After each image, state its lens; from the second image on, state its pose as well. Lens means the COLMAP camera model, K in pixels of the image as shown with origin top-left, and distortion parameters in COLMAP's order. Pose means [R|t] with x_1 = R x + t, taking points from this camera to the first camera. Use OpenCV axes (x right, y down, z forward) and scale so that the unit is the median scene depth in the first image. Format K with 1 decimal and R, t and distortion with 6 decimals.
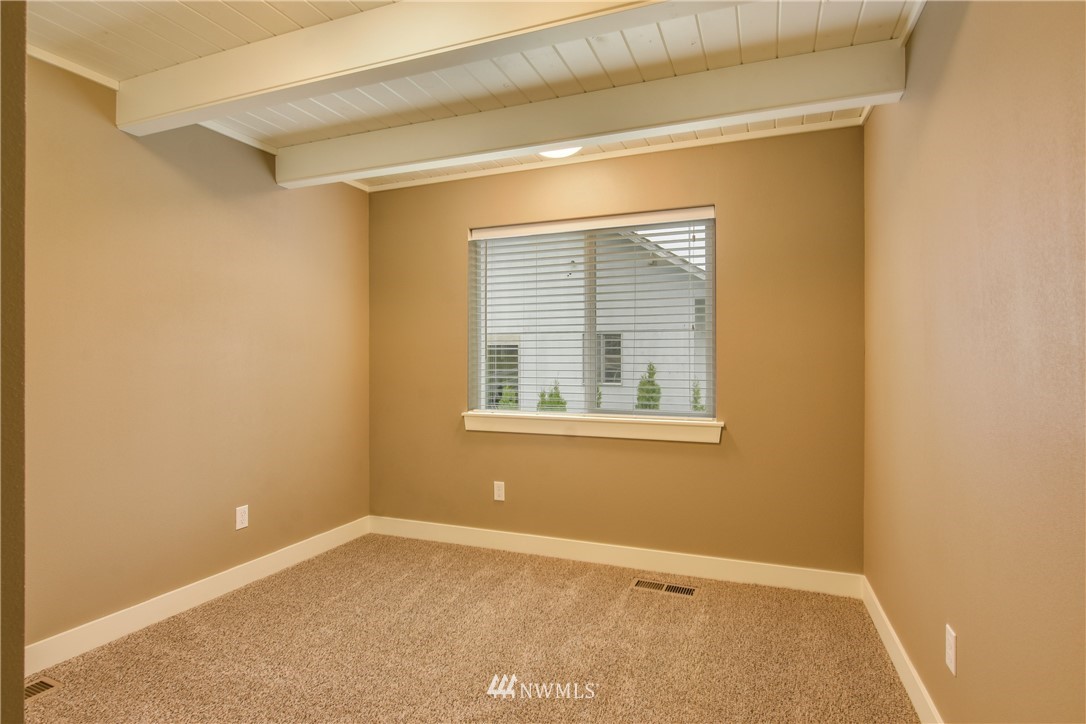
lens RADIAL K [[529.3, 0, 547.4], [0, 529.3, 361.6], [0, 0, 1]] dist [-0.022958, 0.000067]
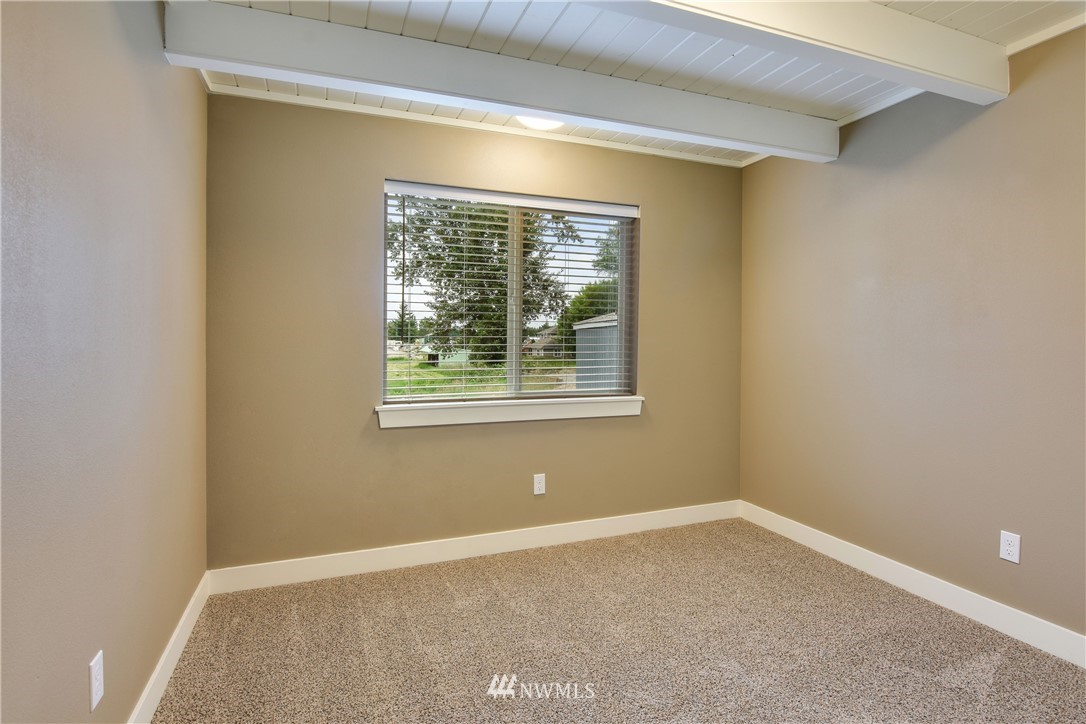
lens RADIAL K [[544.6, 0, 539.2], [0, 544.6, 360.5], [0, 0, 1]] dist [-0.002691, -0.010261]
pose [[0.751404, -0.019124, 0.659565, -0.621233], [0.001383, 0.999623, 0.027408, 0.003033], [-0.659841, -0.019682, 0.751147, 0.254010]]
